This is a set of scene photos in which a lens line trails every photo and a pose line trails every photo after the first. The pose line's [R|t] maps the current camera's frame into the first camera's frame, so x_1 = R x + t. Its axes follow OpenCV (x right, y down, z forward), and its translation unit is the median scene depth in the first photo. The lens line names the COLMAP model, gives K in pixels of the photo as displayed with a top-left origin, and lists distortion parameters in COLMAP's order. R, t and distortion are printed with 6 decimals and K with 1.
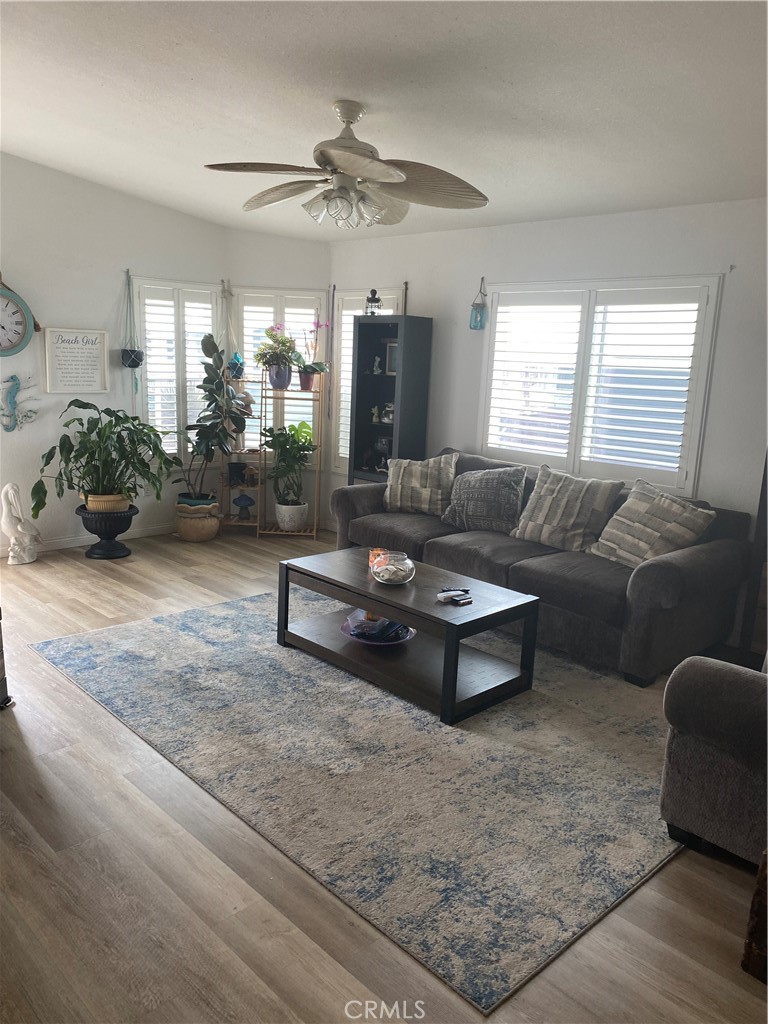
lens RADIAL K [[774.5, 0, 389.5], [0, 774.5, 512.3], [0, 0, 1]] dist [0.035824, -0.038935]
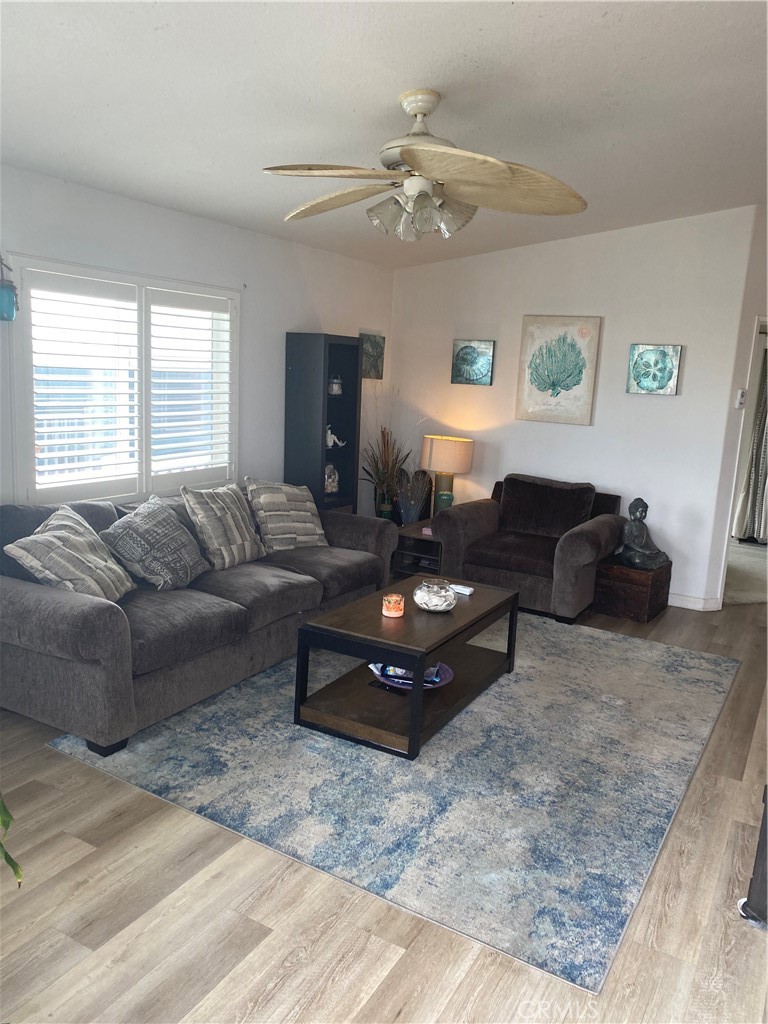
lens RADIAL K [[774.5, 0, 391.1], [0, 774.5, 502.5], [0, 0, 1]] dist [0.035824, -0.038935]
pose [[-0.259444, -0.223473, 0.939547, -0.718394], [0.136830, 0.954540, 0.264823, -0.254410], [-0.956016, 0.197265, -0.217072, 1.002174]]
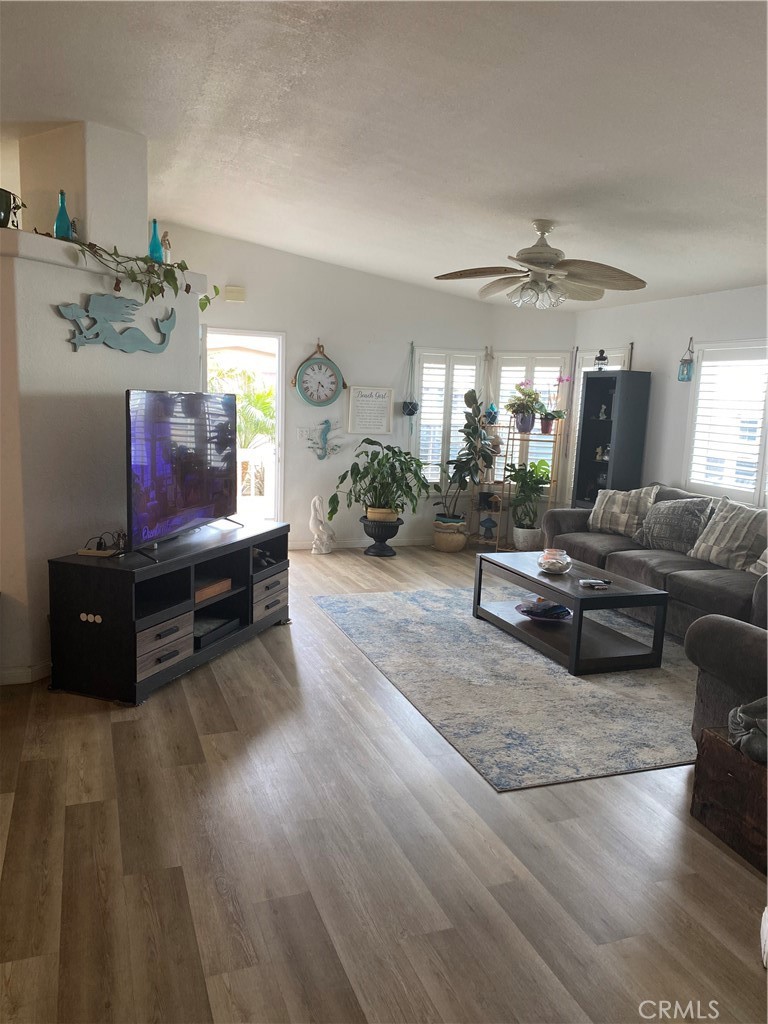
lens RADIAL K [[774.5, 0, 379.1], [0, 774.5, 505.5], [0, 0, 1]] dist [0.035824, -0.038935]
pose [[0.910895, 0.048232, -0.409809, 0.215021], [-0.081307, 0.994654, -0.063659, 0.069252], [0.404548, 0.091307, 0.909947, -0.257336]]
